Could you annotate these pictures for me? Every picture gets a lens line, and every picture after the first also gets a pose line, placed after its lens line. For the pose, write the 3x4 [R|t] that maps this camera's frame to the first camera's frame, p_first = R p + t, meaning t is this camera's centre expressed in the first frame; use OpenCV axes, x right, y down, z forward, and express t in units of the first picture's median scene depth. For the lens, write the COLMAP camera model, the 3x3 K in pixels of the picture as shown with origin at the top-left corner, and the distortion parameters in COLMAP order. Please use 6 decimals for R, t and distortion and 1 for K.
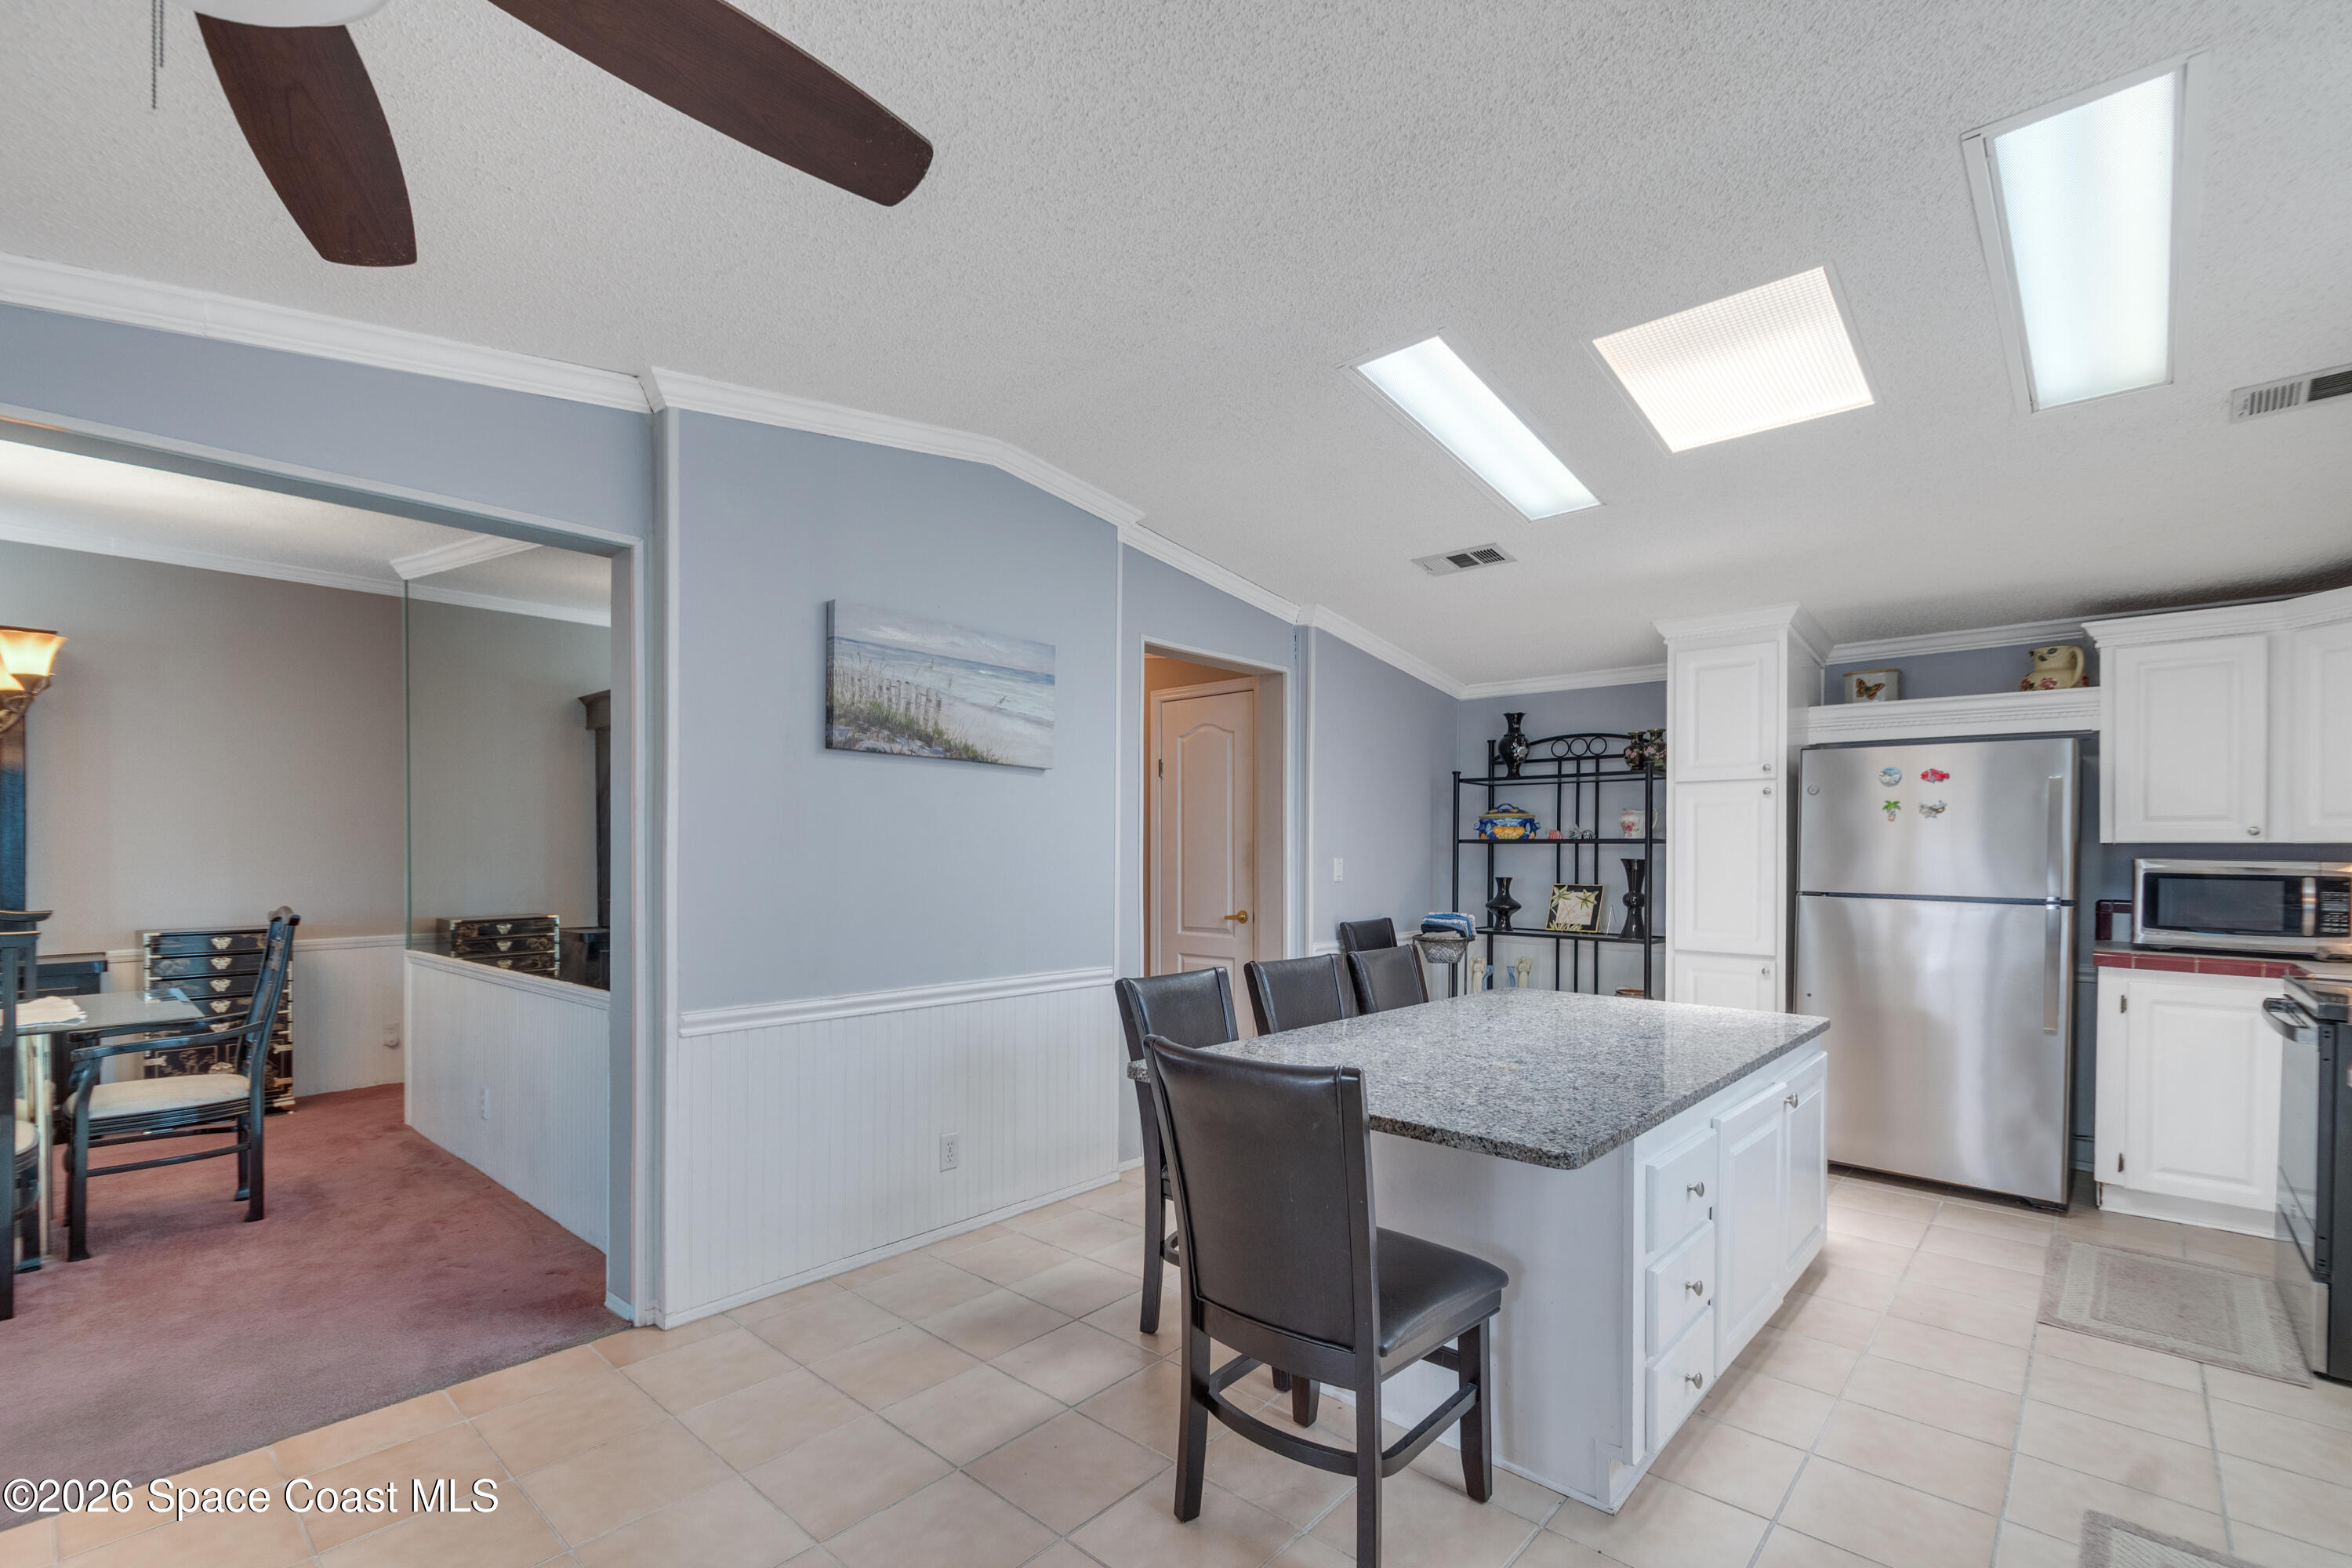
lens RADIAL K [[1045.9, 0, 1148.3], [0, 1045.9, 853.5], [0, 0, 1]] dist [0.001043, 0.000497]
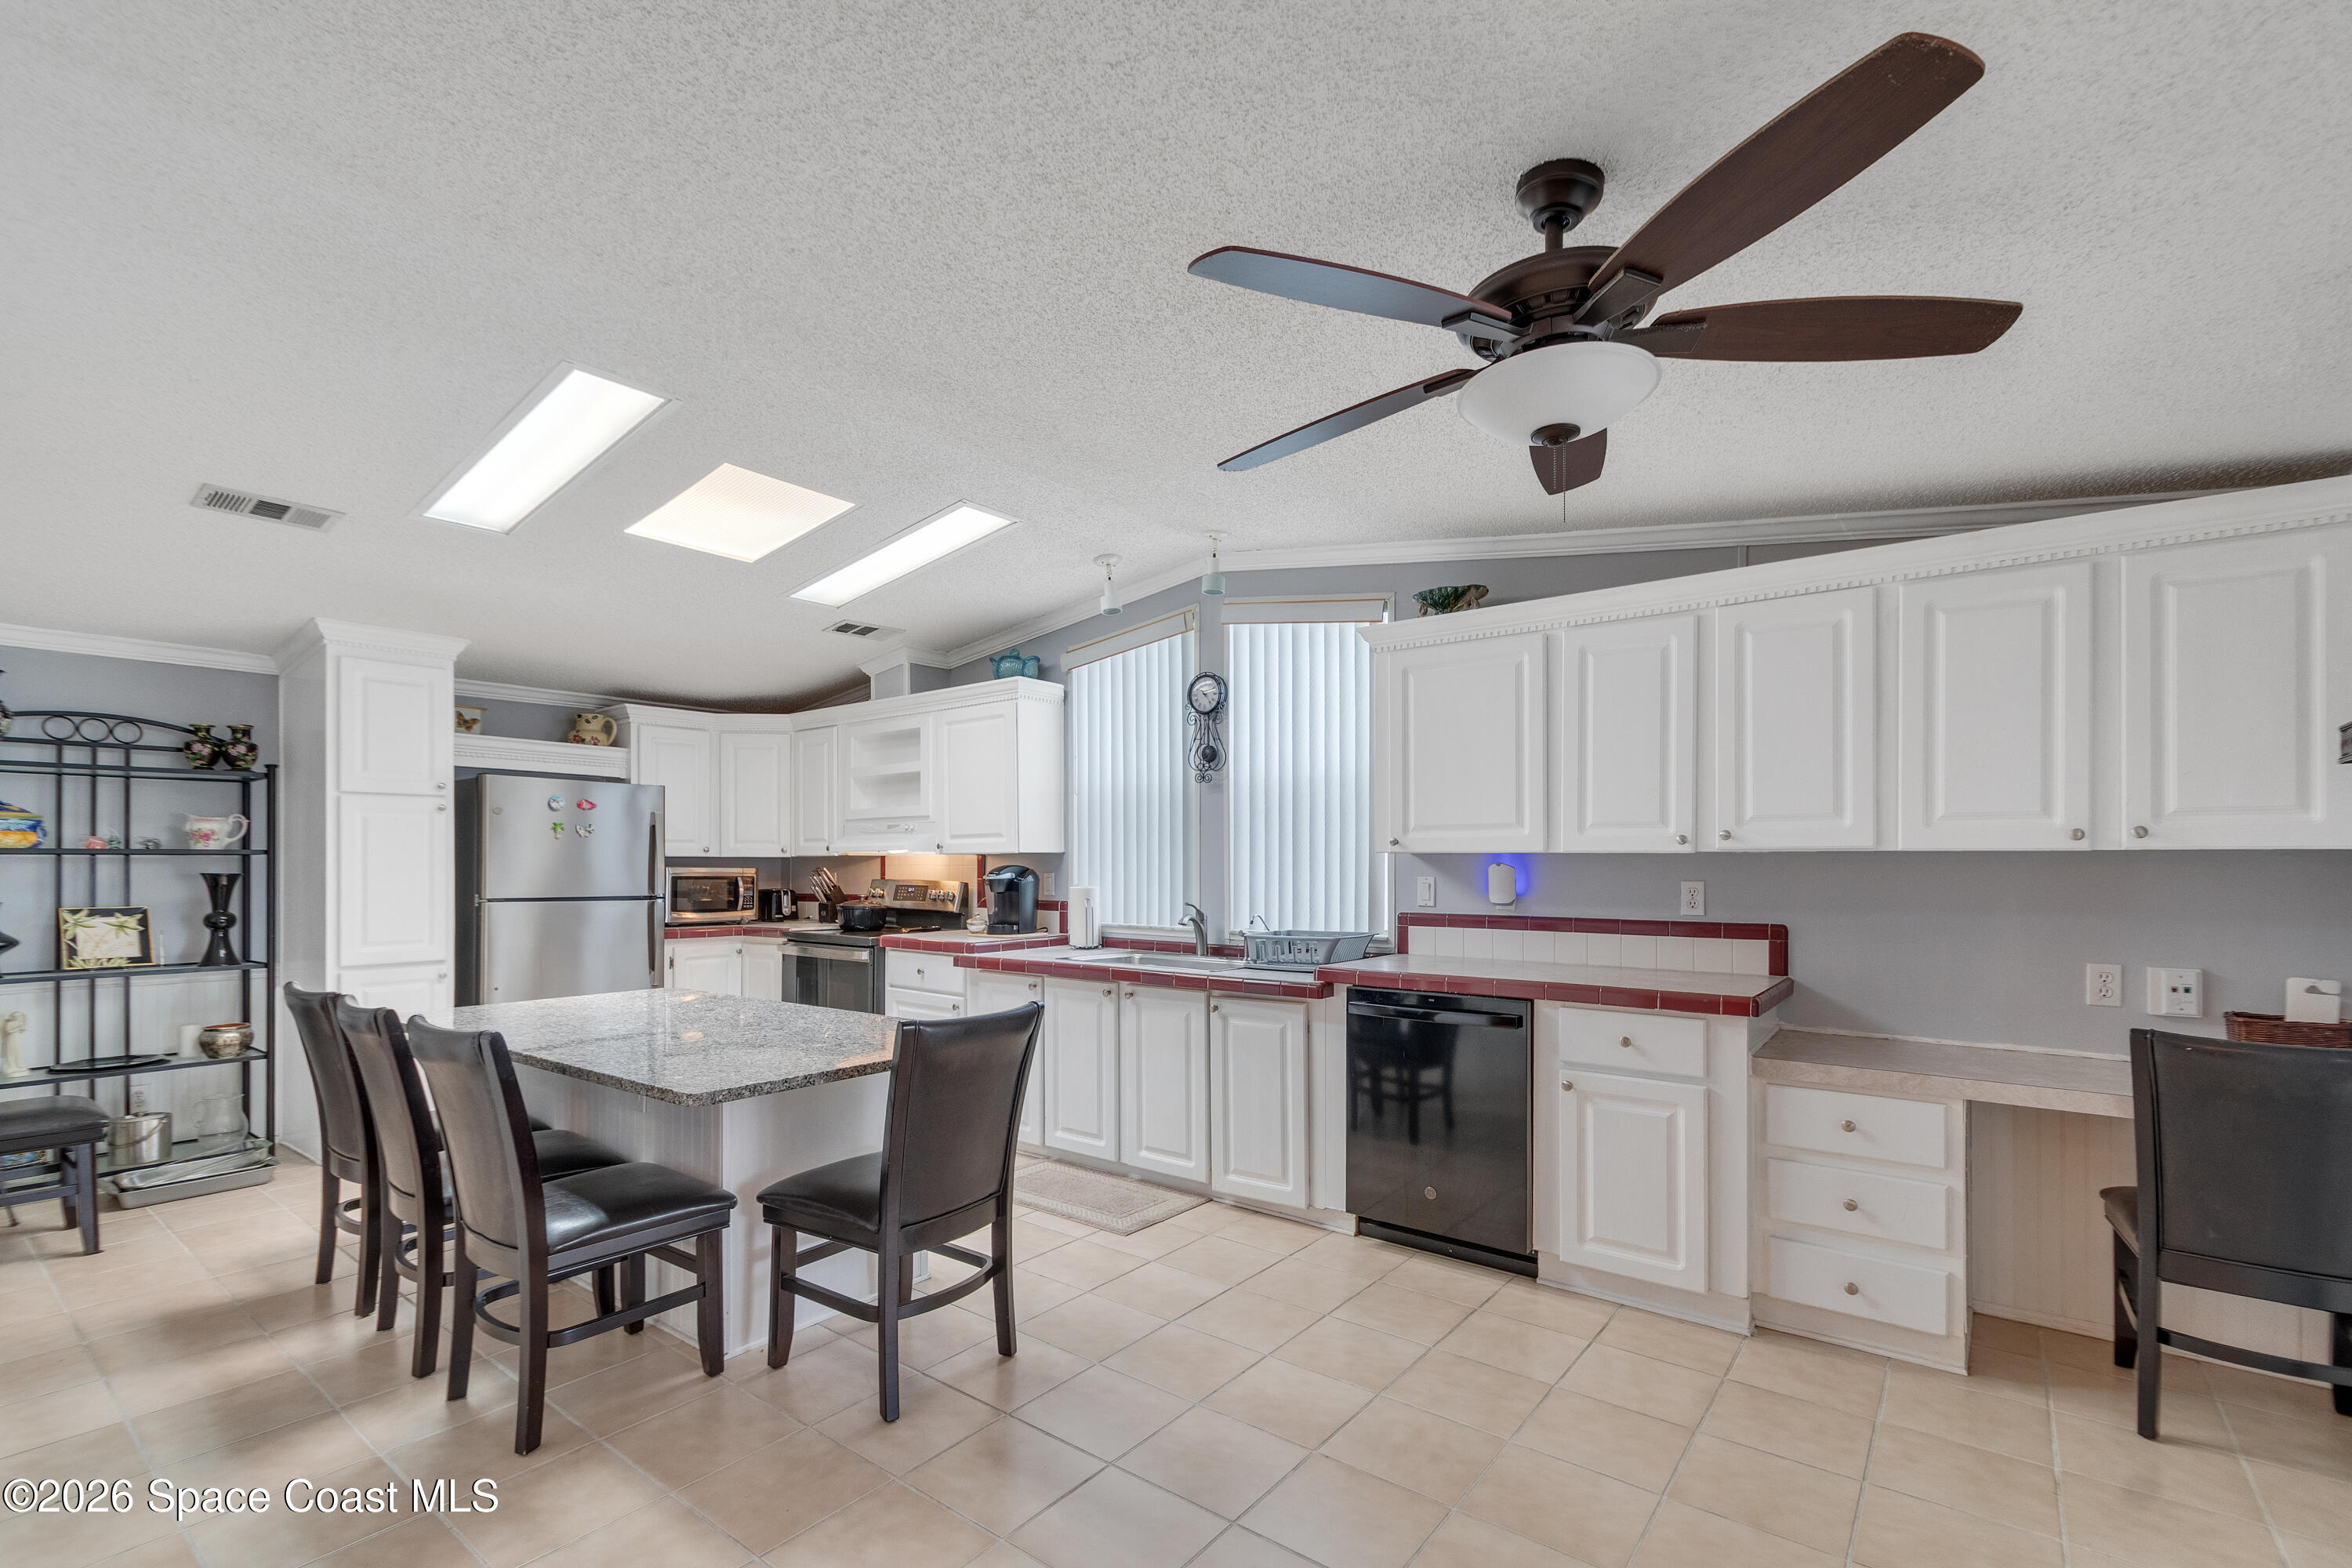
lens RADIAL K [[1045.9, 0, 1141.9], [0, 1045.9, 858.5], [0, 0, 1]] dist [0.001043, 0.000497]
pose [[-0.061406, -0.000218, 0.998113, -0.444846], [0.004753, 0.999989, 0.000511, -0.003773], [-0.998102, 0.004775, -0.061404, 0.292402]]
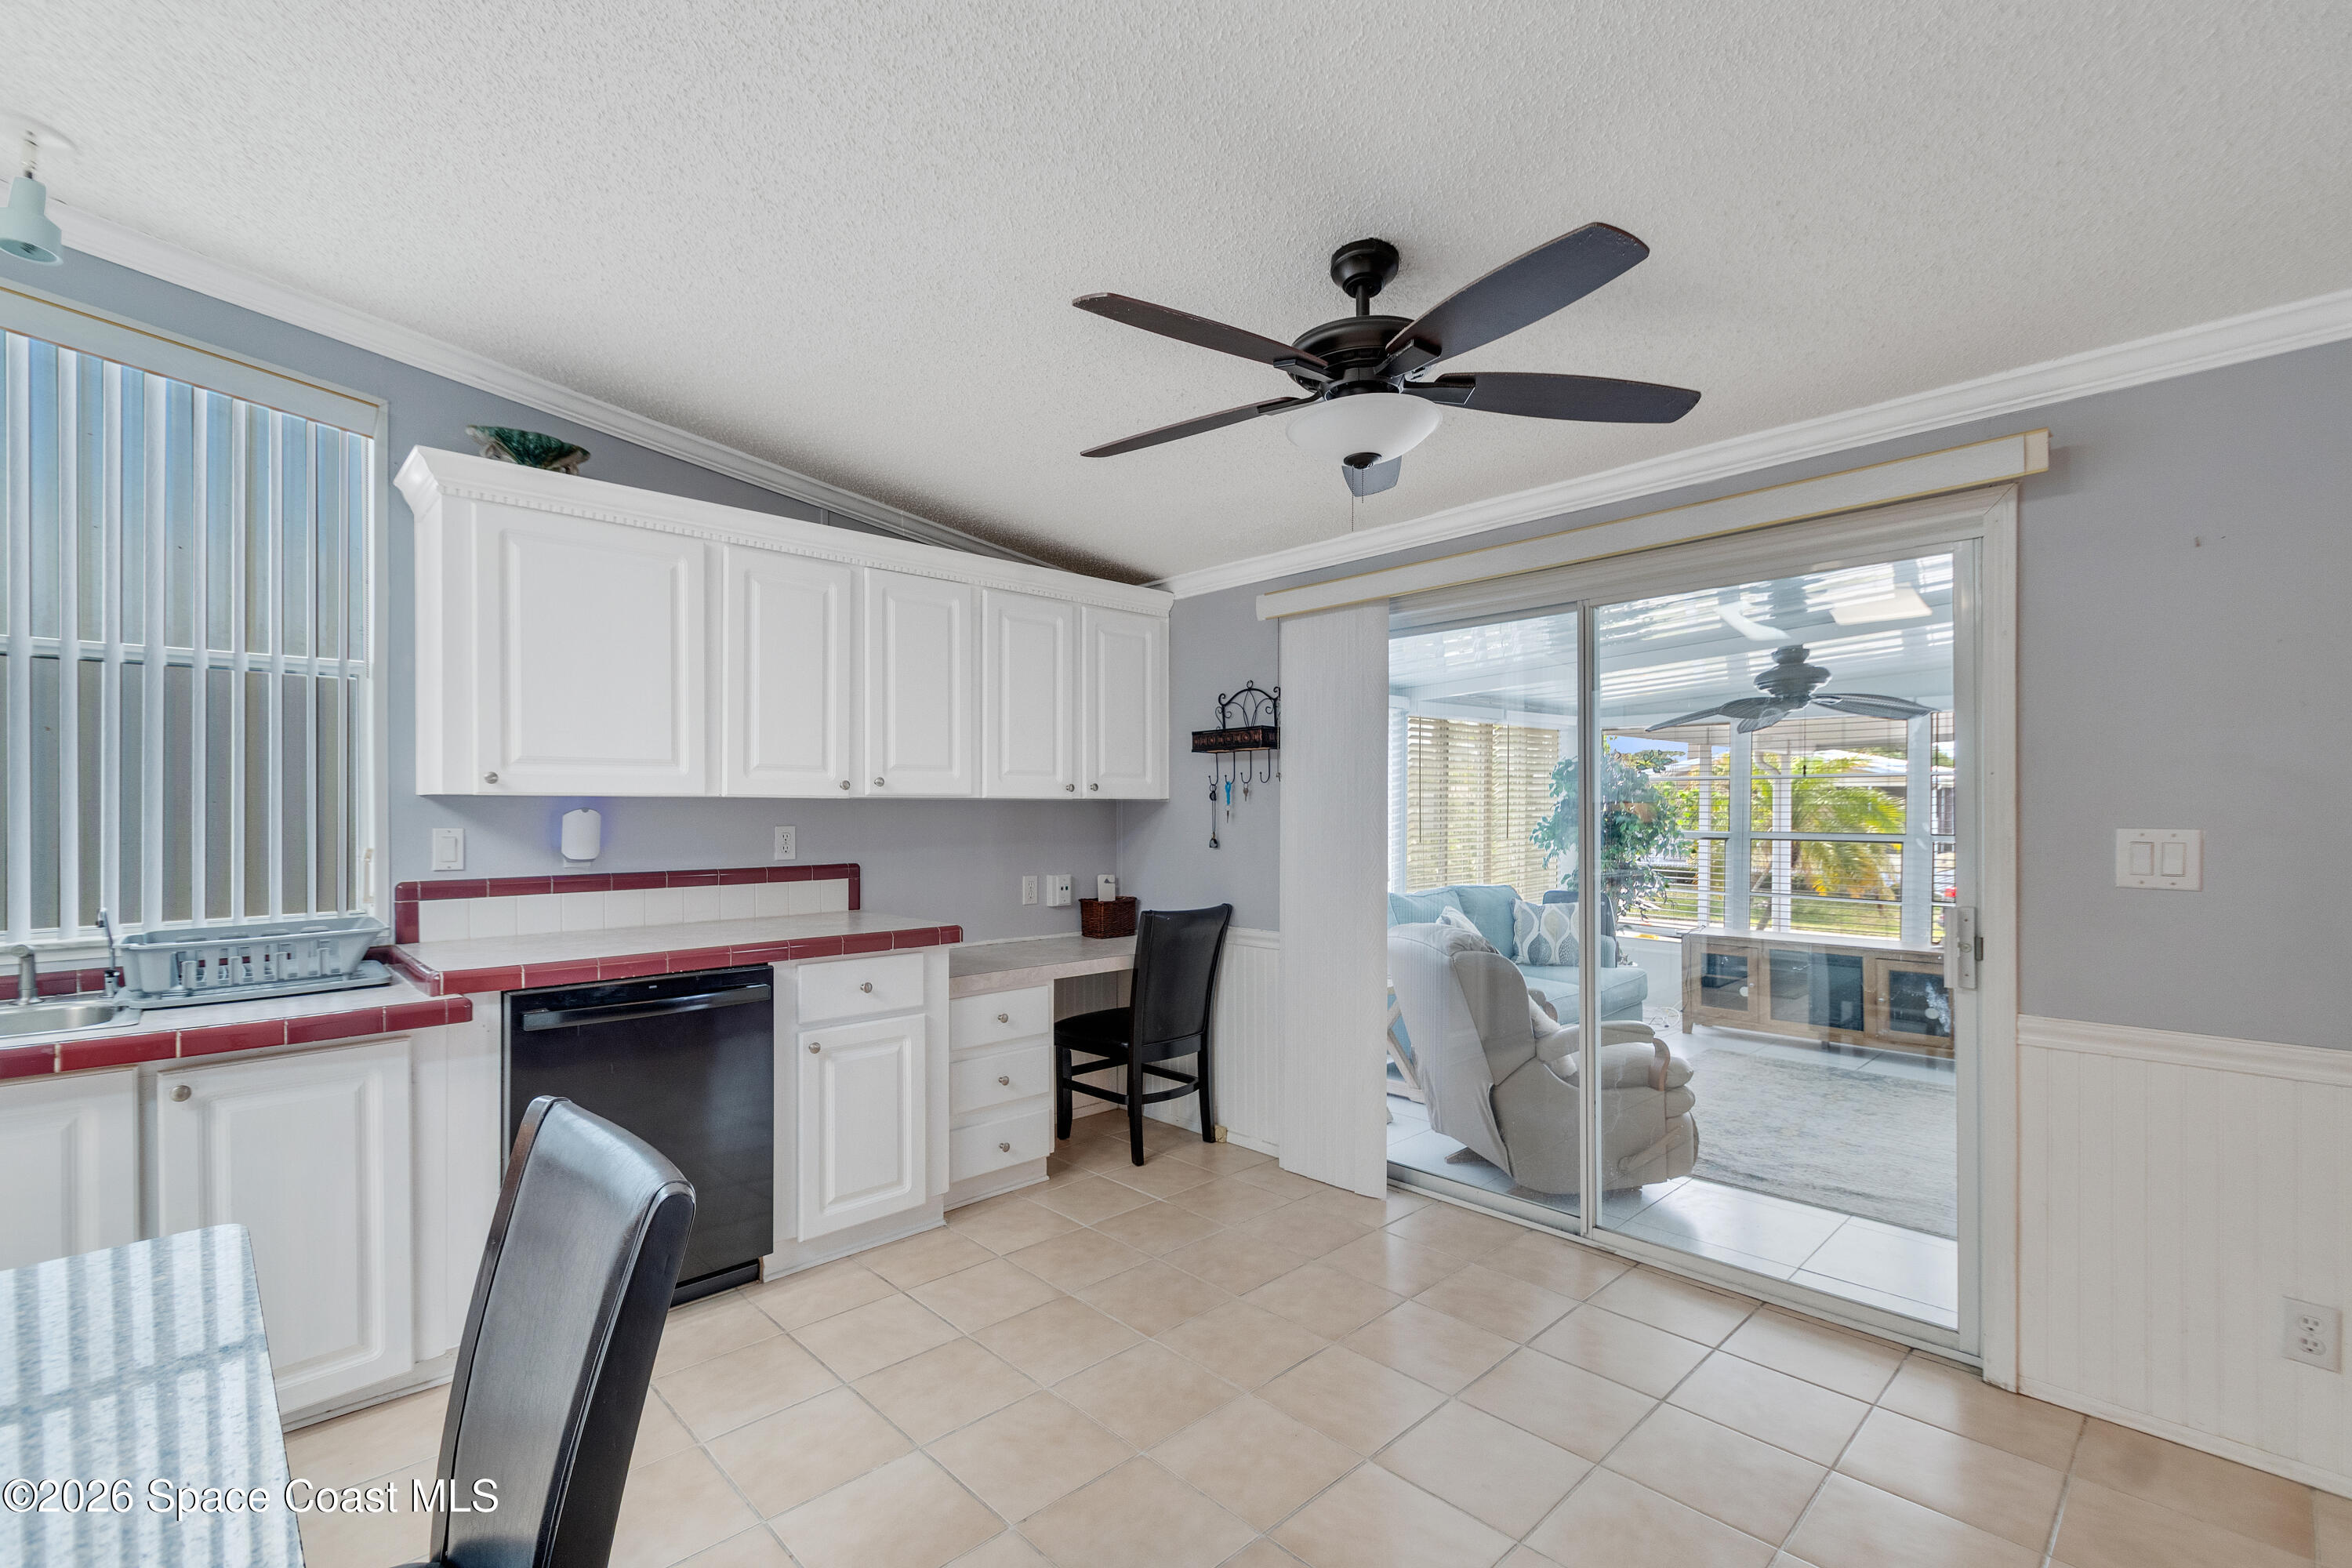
lens RADIAL K [[1045.9, 0, 1155.3], [0, 1045.9, 805.1], [0, 0, 1]] dist [0.001043, 0.000497]
pose [[-0.997850, -0.003597, 0.065439, -0.092165], [-0.003293, 0.999983, 0.004744, -0.004607], [-0.065455, 0.004519, -0.997845, 0.545910]]
